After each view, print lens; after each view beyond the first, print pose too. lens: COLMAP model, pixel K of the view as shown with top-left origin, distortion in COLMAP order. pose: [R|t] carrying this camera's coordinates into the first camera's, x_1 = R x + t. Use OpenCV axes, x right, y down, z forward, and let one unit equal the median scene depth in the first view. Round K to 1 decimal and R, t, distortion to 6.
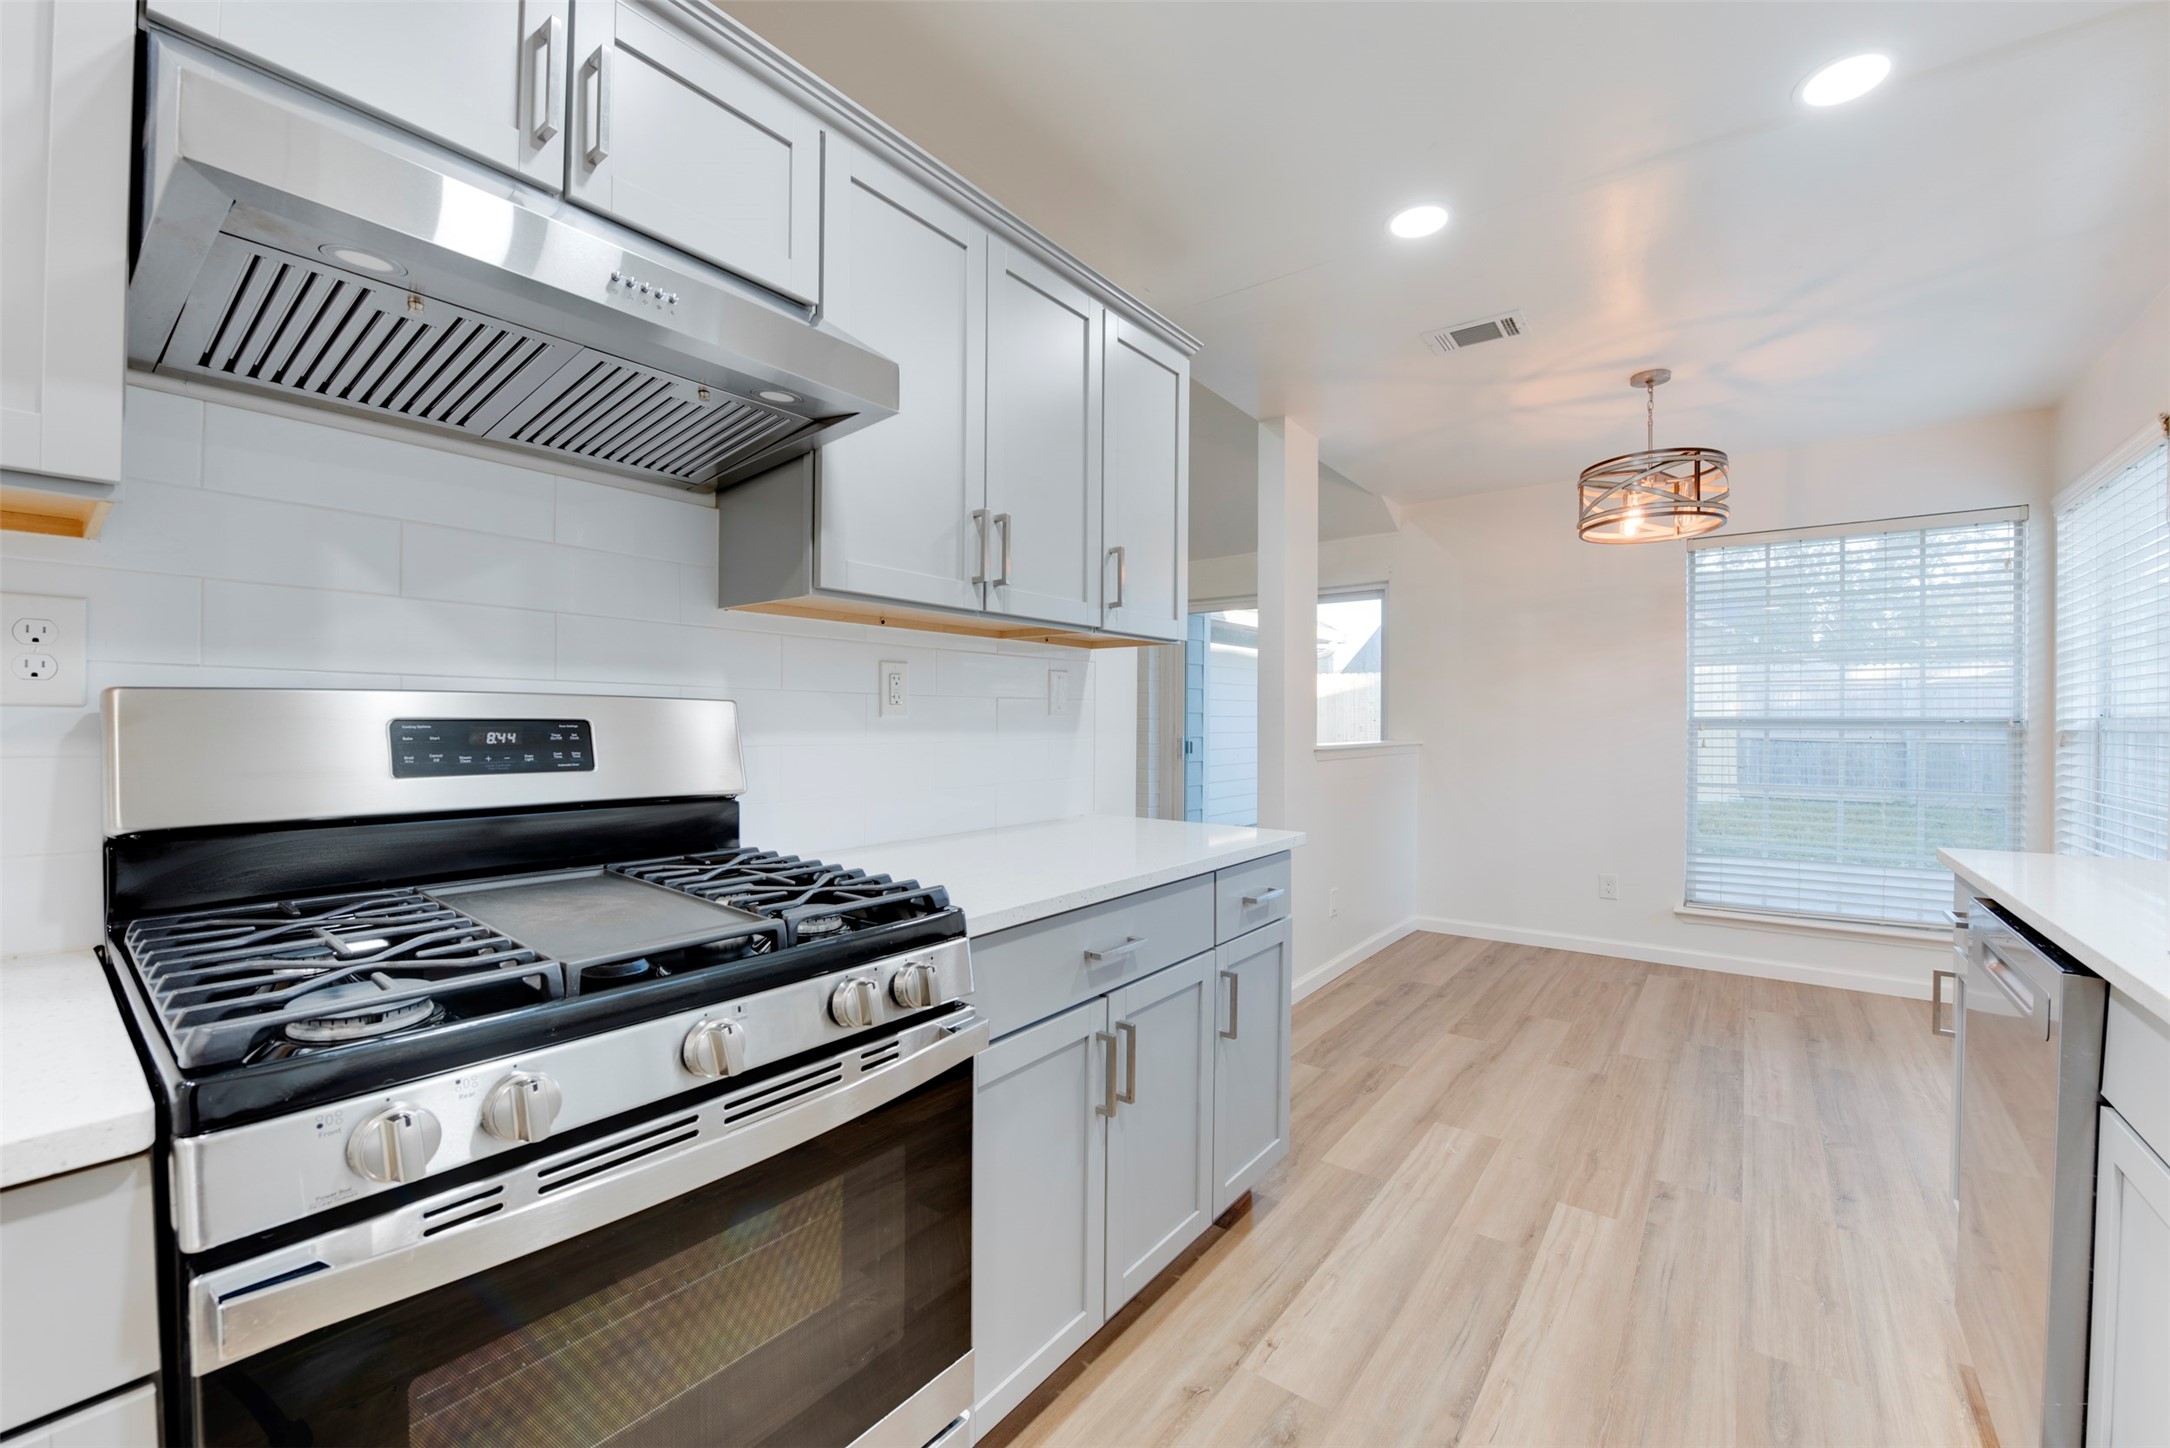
lens RADIAL K [[866.5, 0, 1088.0], [0, 866.5, 722.8], [0, 0, 1]] dist [-0.016169, -0.002052]
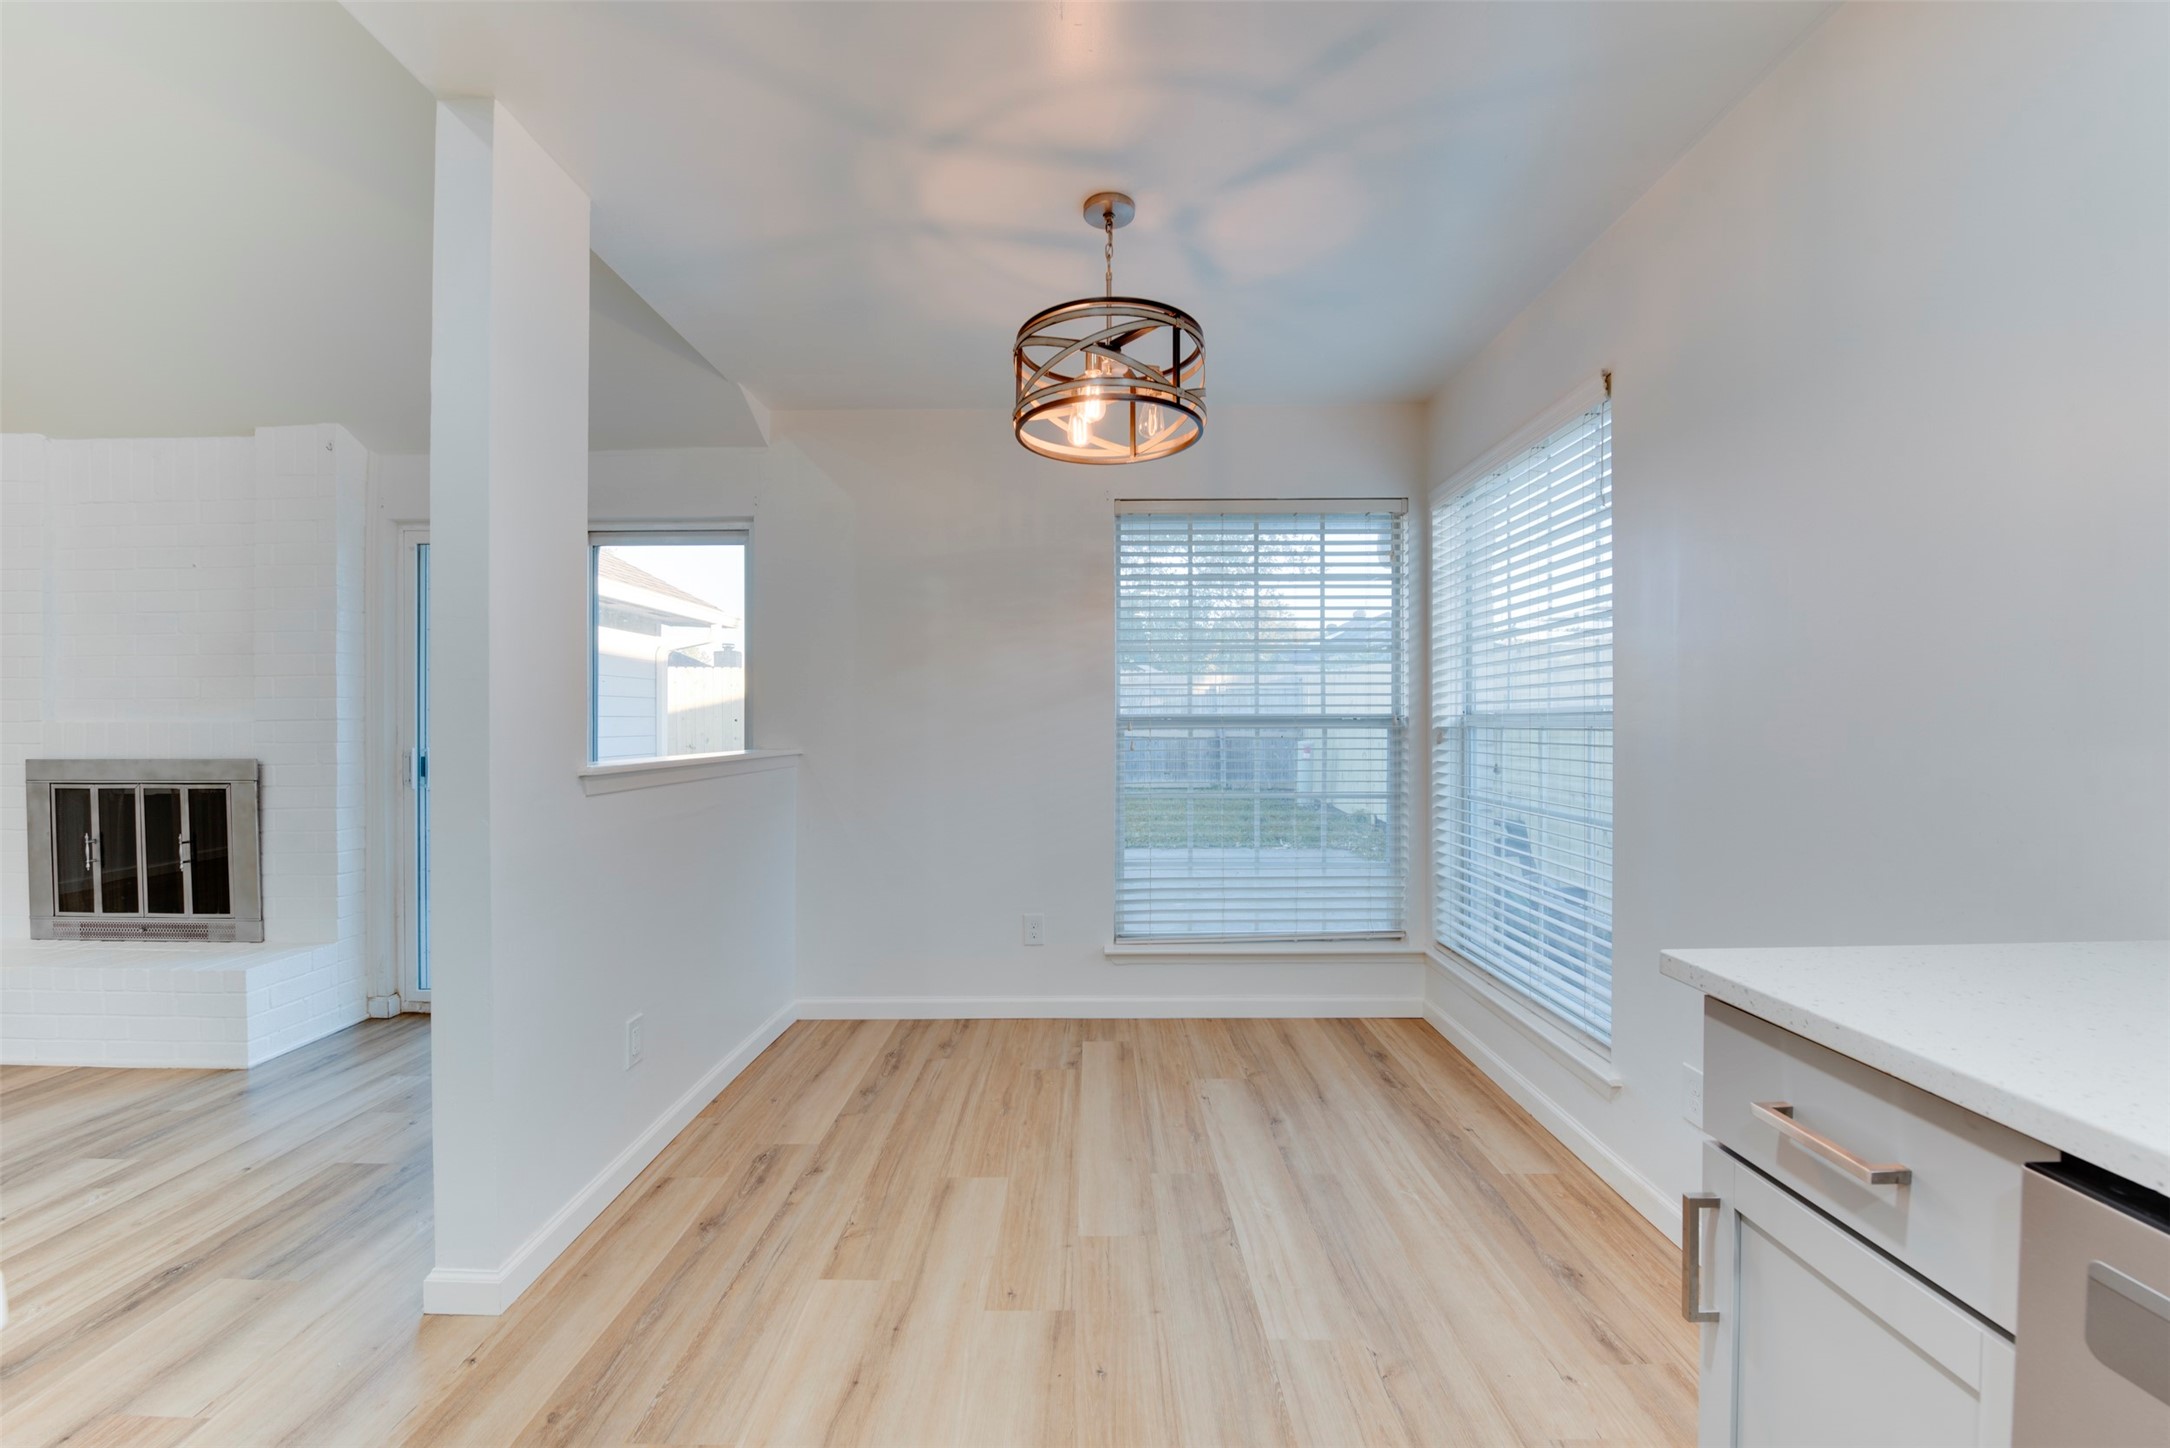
lens RADIAL K [[866.5, 0, 1088.0], [0, 866.5, 722.8], [0, 0, 1]] dist [-0.016169, -0.002052]
pose [[0.795931, -0.005520, 0.605363, 0.251006], [0.006764, 0.999977, 0.000225, 0.001029], [-0.605350, 0.003916, 0.795950, 0.513170]]
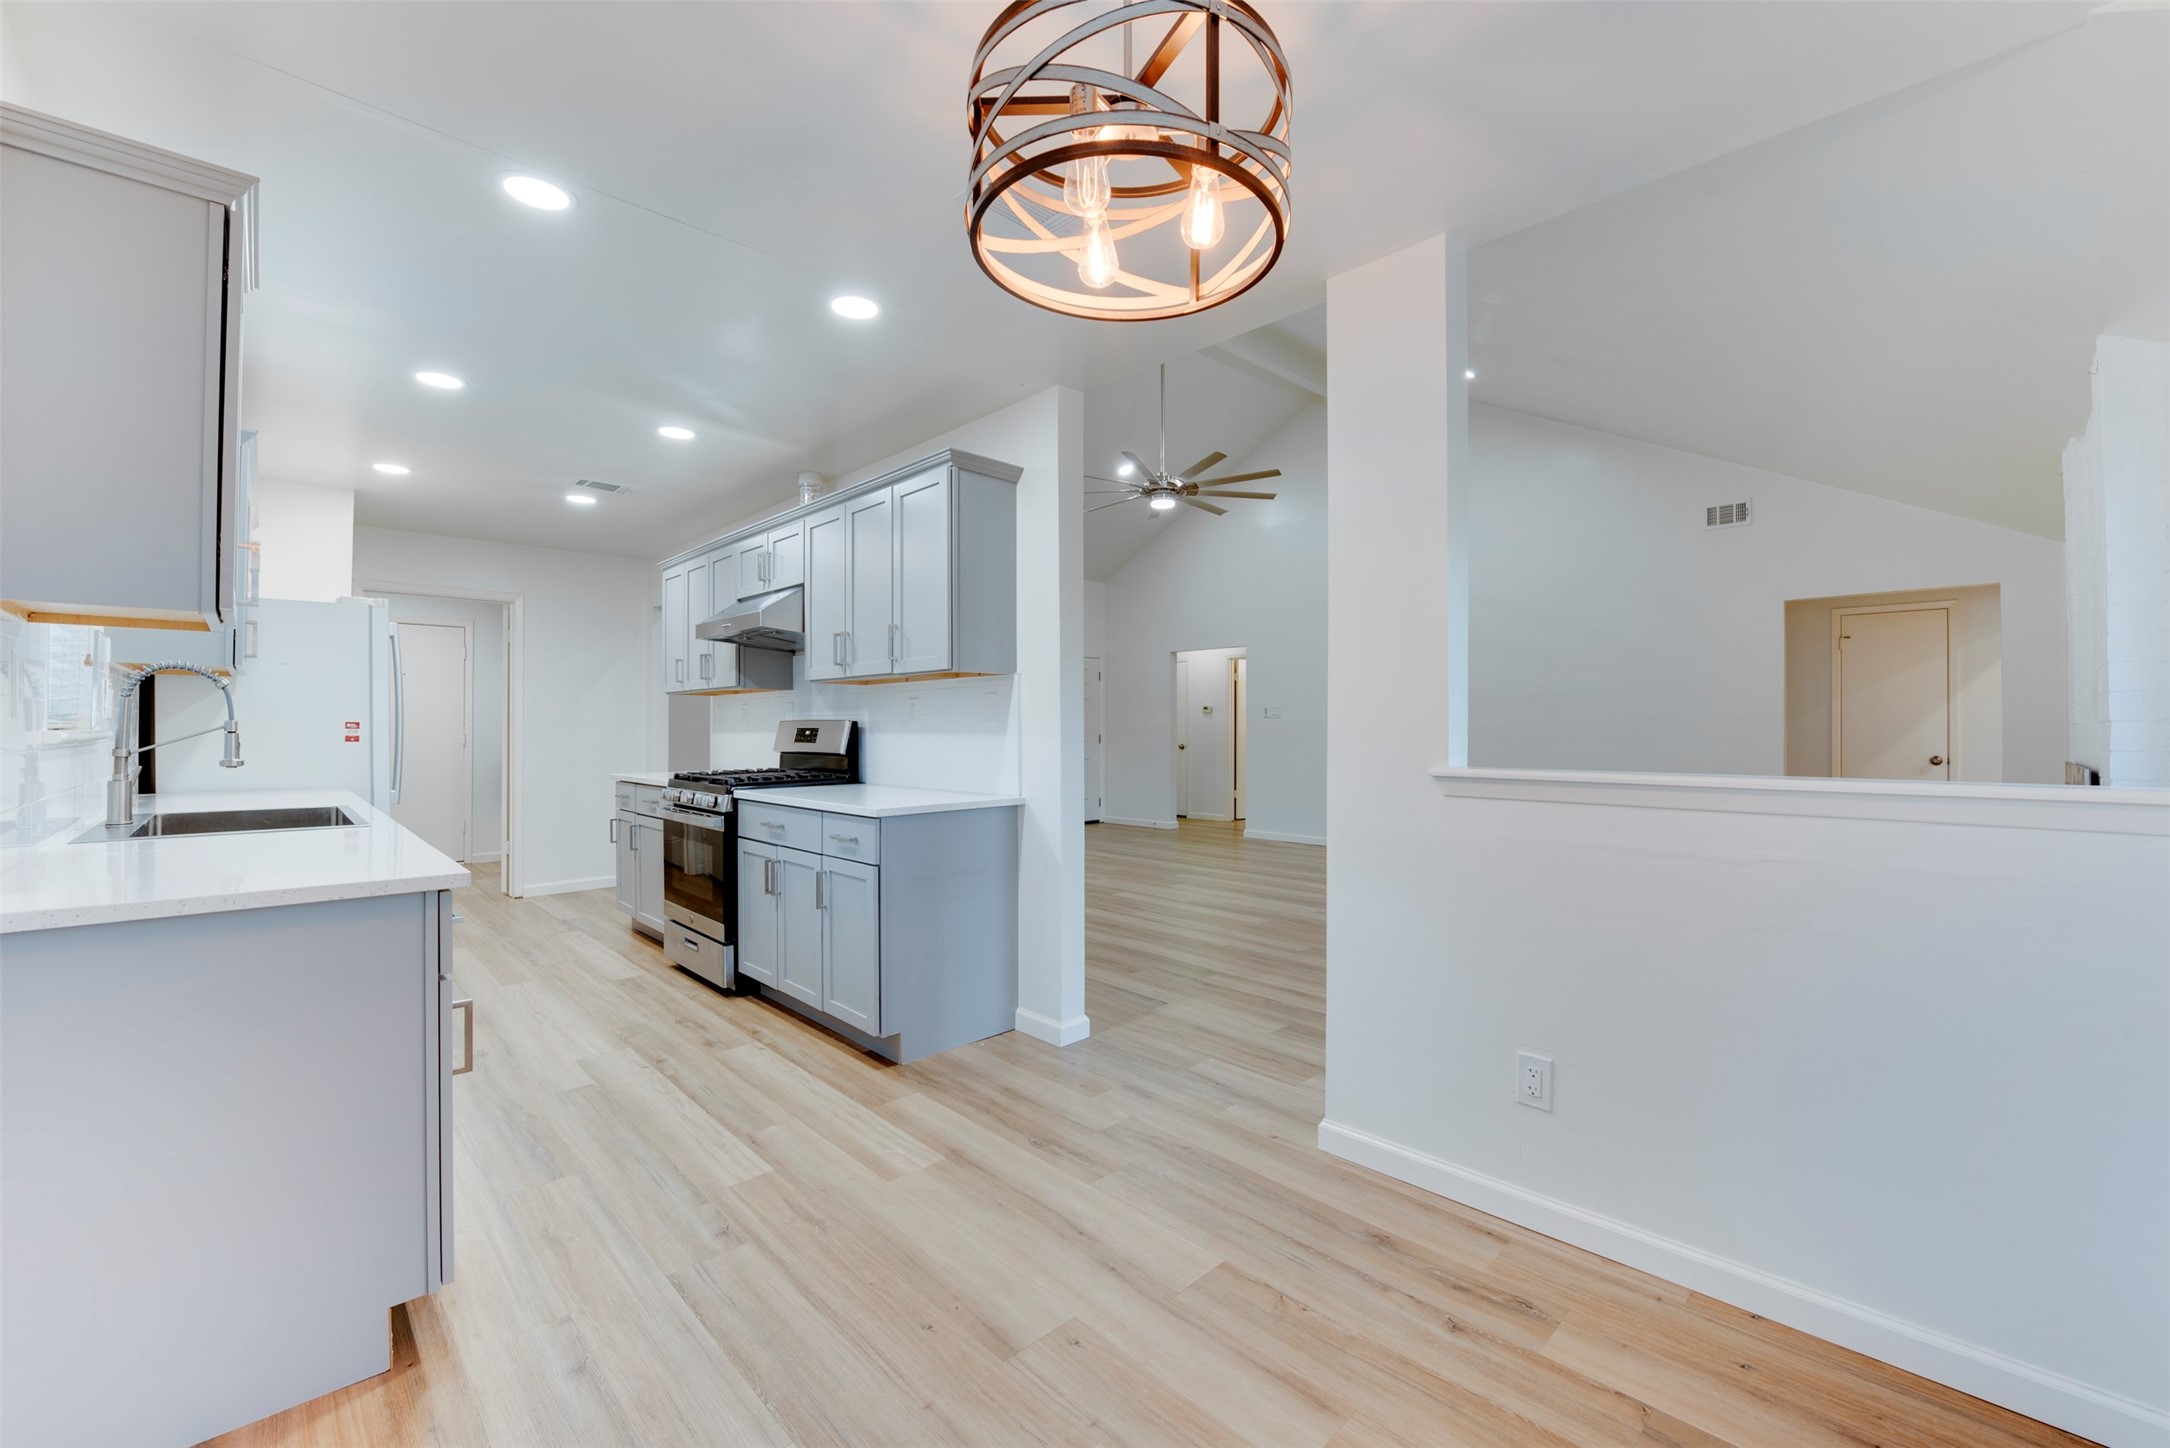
lens RADIAL K [[866.5, 0, 1088.0], [0, 866.5, 722.8], [0, 0, 1]] dist [-0.016169, -0.002052]
pose [[-0.145132, -0.010112, -0.989361, 1.145749], [-0.002708, 0.999948, -0.009823, 0.003973], [0.989409, 0.001254, -0.145152, 1.129646]]
